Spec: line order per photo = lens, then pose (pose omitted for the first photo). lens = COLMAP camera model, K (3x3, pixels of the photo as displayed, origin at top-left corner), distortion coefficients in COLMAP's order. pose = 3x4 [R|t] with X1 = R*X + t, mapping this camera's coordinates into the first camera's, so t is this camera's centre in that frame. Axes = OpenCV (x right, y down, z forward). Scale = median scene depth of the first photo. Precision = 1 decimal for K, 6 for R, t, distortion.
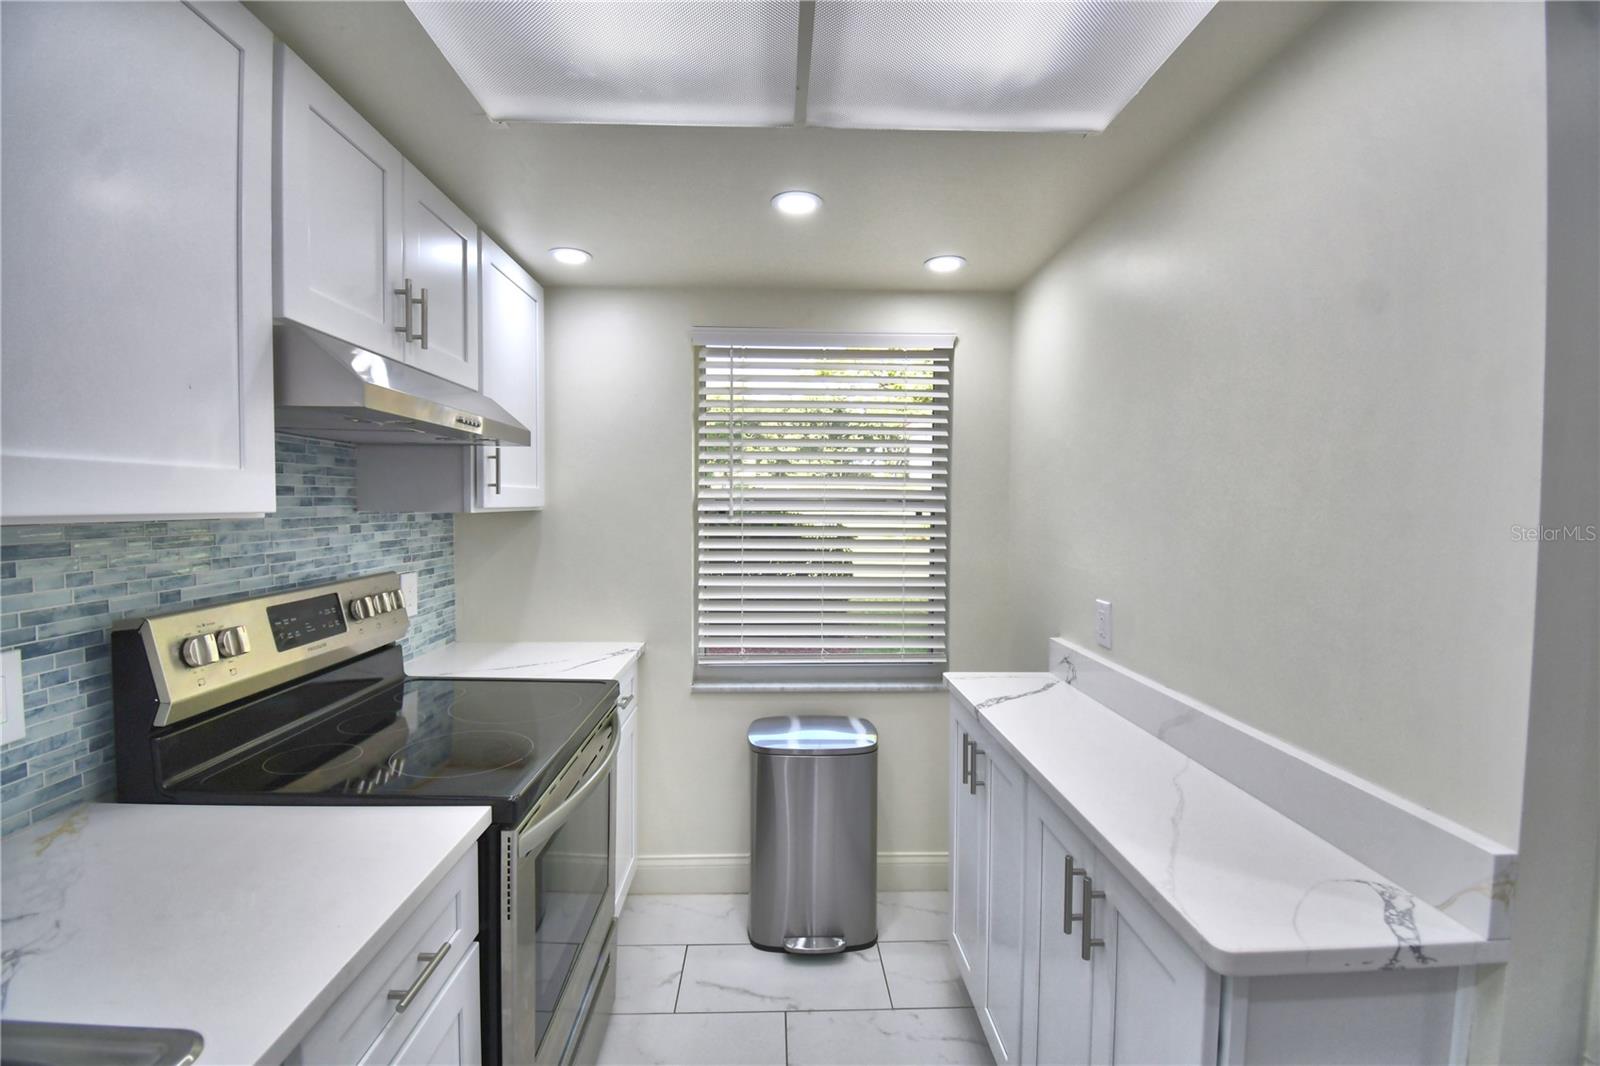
lens RADIAL K [[732.5, 0, 798.4], [0, 732.5, 533.8], [0, 0, 1]] dist [-0.000280, -0.000069]
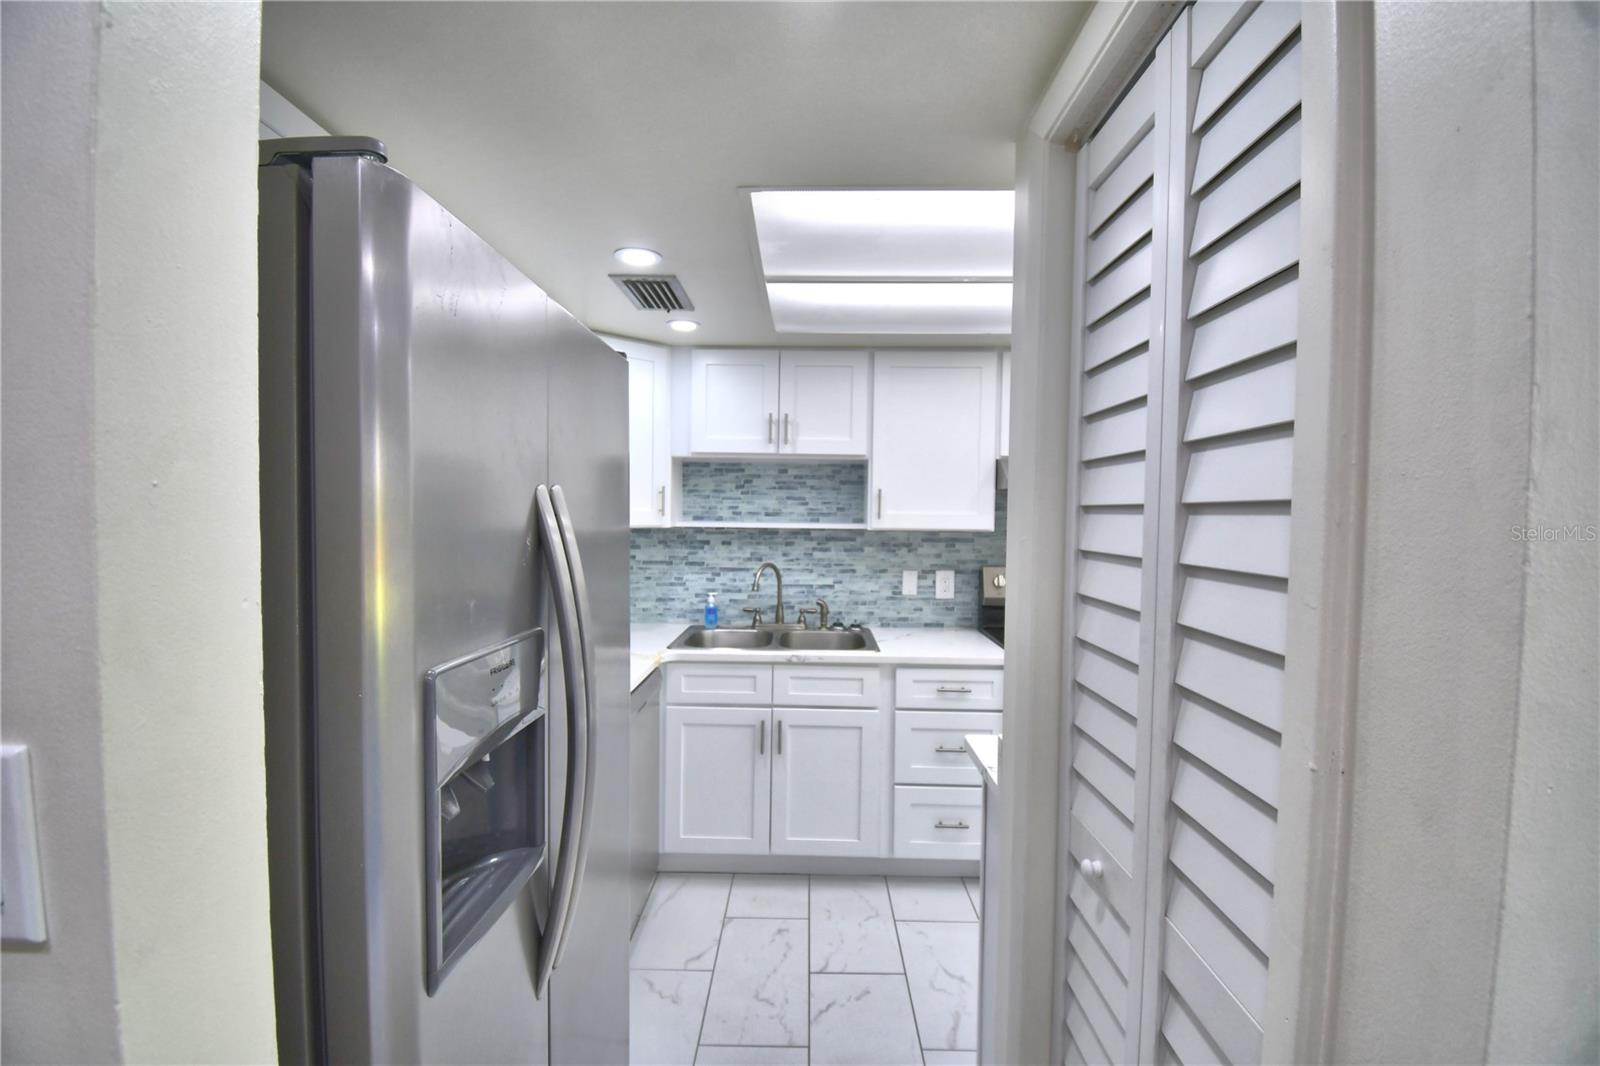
lens RADIAL K [[732.5, 0, 798.3], [0, 732.5, 535.7], [0, 0, 1]] dist [-0.000280, -0.000069]
pose [[-0.053414, 0.024807, -0.998264, 2.070201], [-0.044994, 0.998616, 0.027223, -0.048781], [0.997558, 0.046370, -0.052224, 0.461854]]
